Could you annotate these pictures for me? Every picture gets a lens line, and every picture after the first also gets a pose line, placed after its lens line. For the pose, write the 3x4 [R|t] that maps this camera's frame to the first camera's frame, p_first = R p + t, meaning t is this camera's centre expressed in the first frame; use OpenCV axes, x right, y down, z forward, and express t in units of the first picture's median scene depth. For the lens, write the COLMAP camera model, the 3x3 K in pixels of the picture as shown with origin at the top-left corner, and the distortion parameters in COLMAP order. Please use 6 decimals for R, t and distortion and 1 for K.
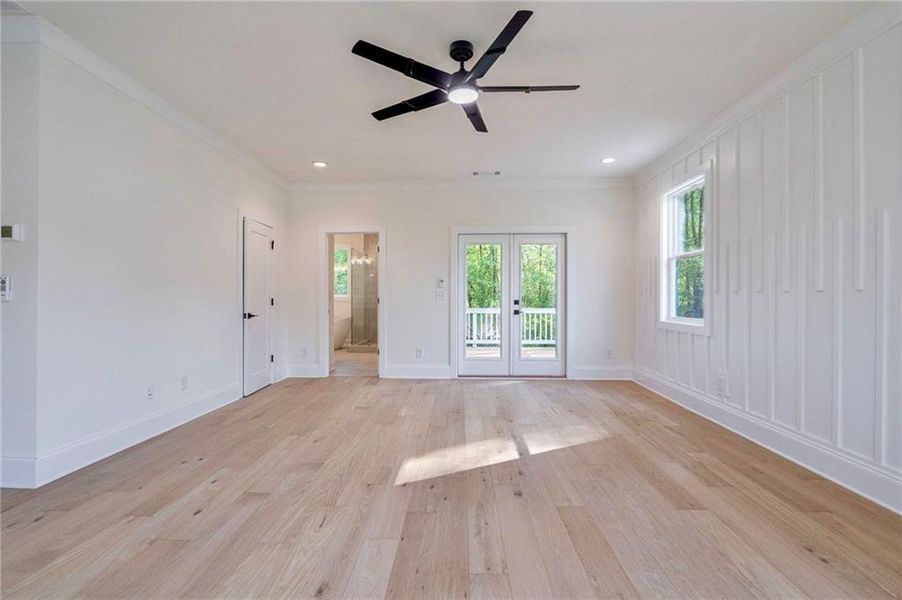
lens RADIAL K [[410.7, 0, 451.0], [0, 410.7, 300.0], [0, 0, 1]] dist [-0.003342, -0.000108]
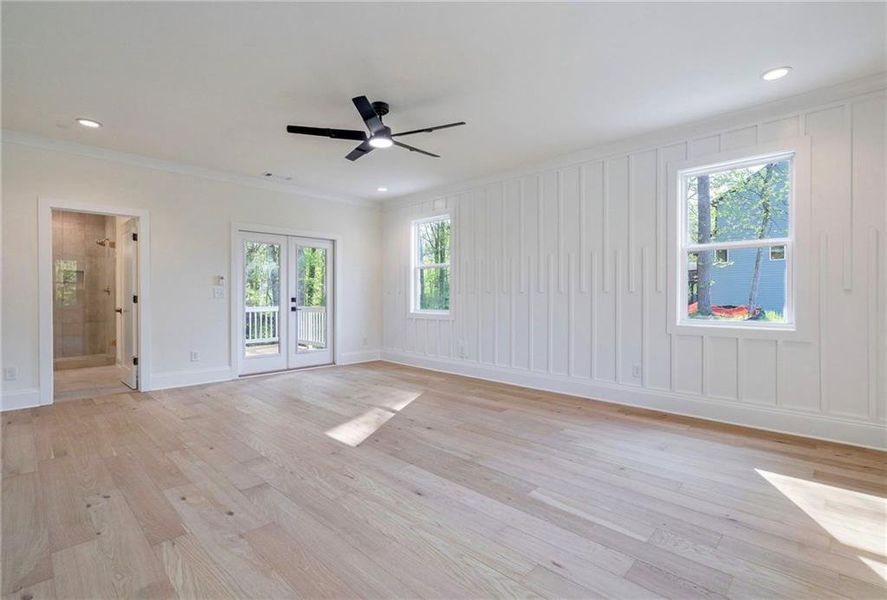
lens RADIAL K [[419.0, 0, 443.5], [0, 419.0, 300.0], [0, 0, 1]] dist [-0.001167, -0.000421]
pose [[0.669756, -0.008870, 0.742529, -0.664835], [0.003724, 0.999956, 0.008586, -0.003774], [-0.742572, -0.002985, 0.669759, -0.040652]]
